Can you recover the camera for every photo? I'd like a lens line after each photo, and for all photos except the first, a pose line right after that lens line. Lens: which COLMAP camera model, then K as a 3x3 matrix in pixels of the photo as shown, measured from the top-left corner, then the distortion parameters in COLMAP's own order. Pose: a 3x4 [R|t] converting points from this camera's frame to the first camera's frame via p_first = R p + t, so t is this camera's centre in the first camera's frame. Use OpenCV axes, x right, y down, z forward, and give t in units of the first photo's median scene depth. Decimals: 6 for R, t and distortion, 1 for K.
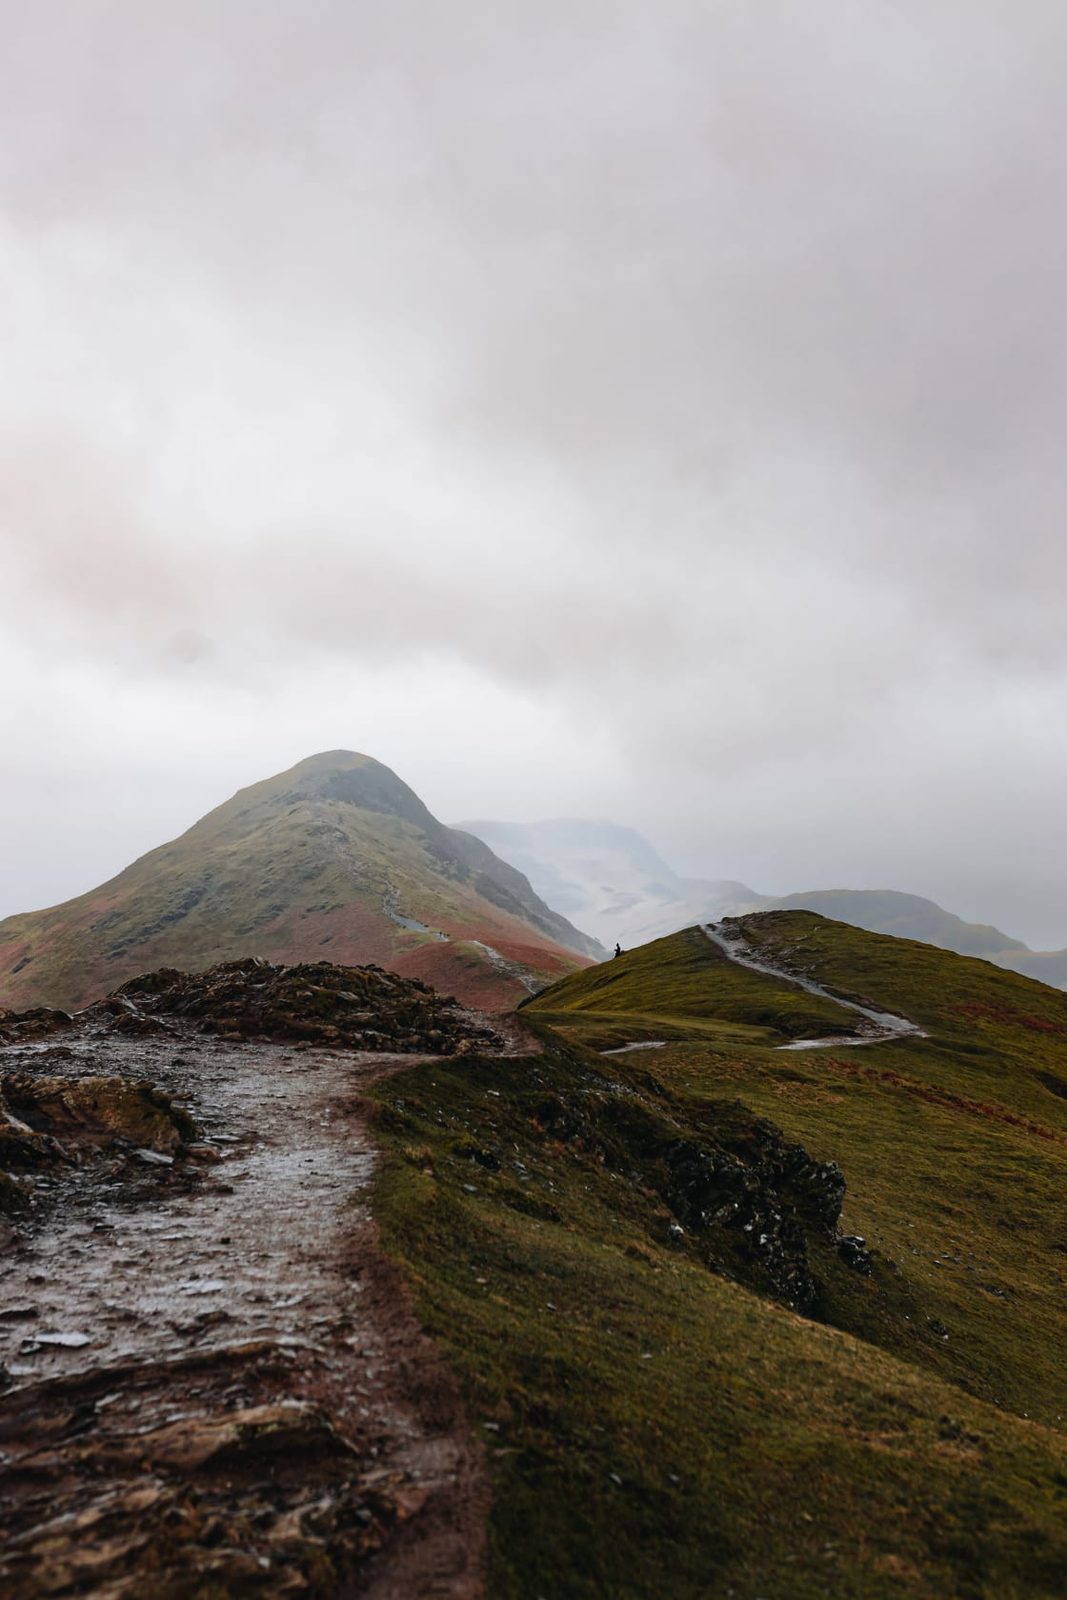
lens RADIAL K [[2479.7, 0, 533.6], [0, 2479.7, 798.9], [0, 0, 1]] dist [-0.063771, 0.000000]
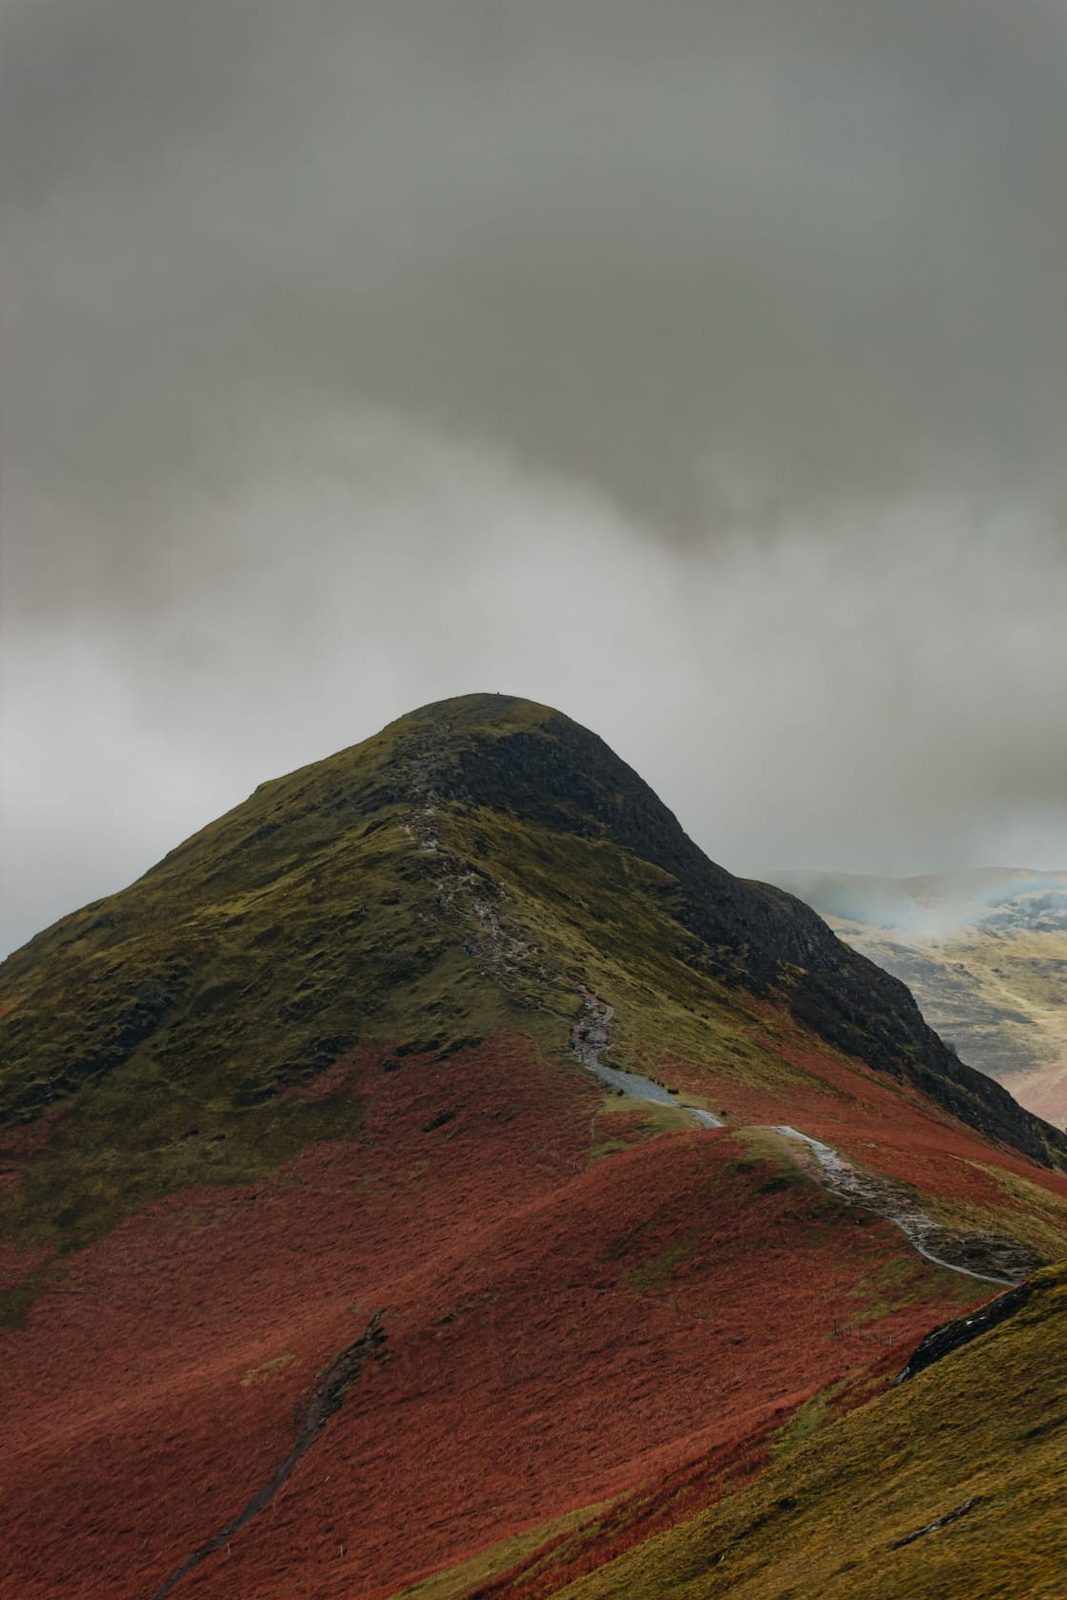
lens RADIAL K [[2479.7, 0, 530.9], [0, 2479.7, 802.6], [0, 0, 1]] dist [-0.063771, 0.000000]
pose [[0.989195, -0.004546, -0.146537, -0.004885], [-0.008405, 0.996116, -0.087645, 0.039299], [0.146366, 0.087929, 0.985315, 0.572878]]
